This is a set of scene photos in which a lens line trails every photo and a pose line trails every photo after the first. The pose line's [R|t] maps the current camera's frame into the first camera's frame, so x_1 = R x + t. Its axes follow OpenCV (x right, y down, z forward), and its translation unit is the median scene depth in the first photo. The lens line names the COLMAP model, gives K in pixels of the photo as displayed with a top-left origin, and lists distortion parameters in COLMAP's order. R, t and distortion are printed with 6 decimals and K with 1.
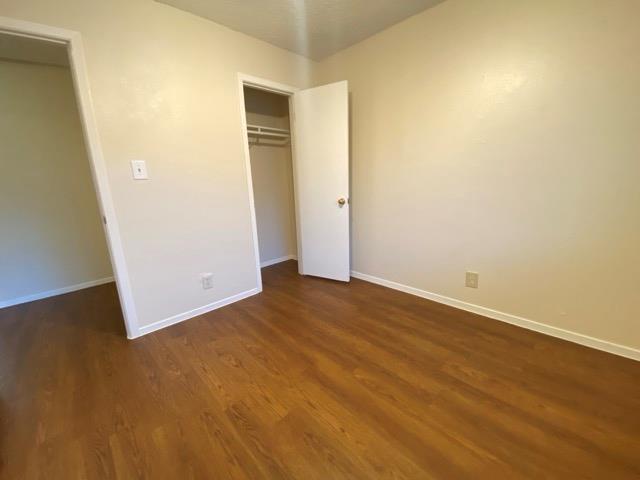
lens RADIAL K [[261.0, 0, 318.3], [0, 261.0, 240.1], [0, 0, 1]] dist [0.041059, -0.031448]
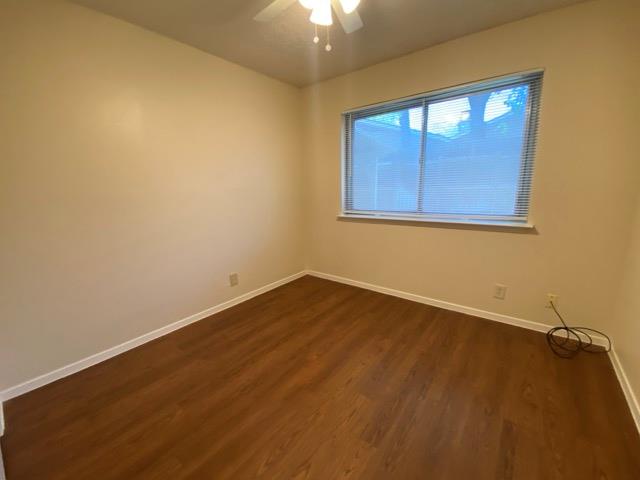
lens RADIAL K [[261.0, 0, 318.3], [0, 261.0, 240.1], [0, 0, 1]] dist [0.041059, -0.031448]
pose [[-0.130616, -0.161937, 0.978119, -0.876488], [0.255148, 0.947850, 0.190997, -0.216028], [-0.958039, 0.274512, -0.082486, 0.840483]]
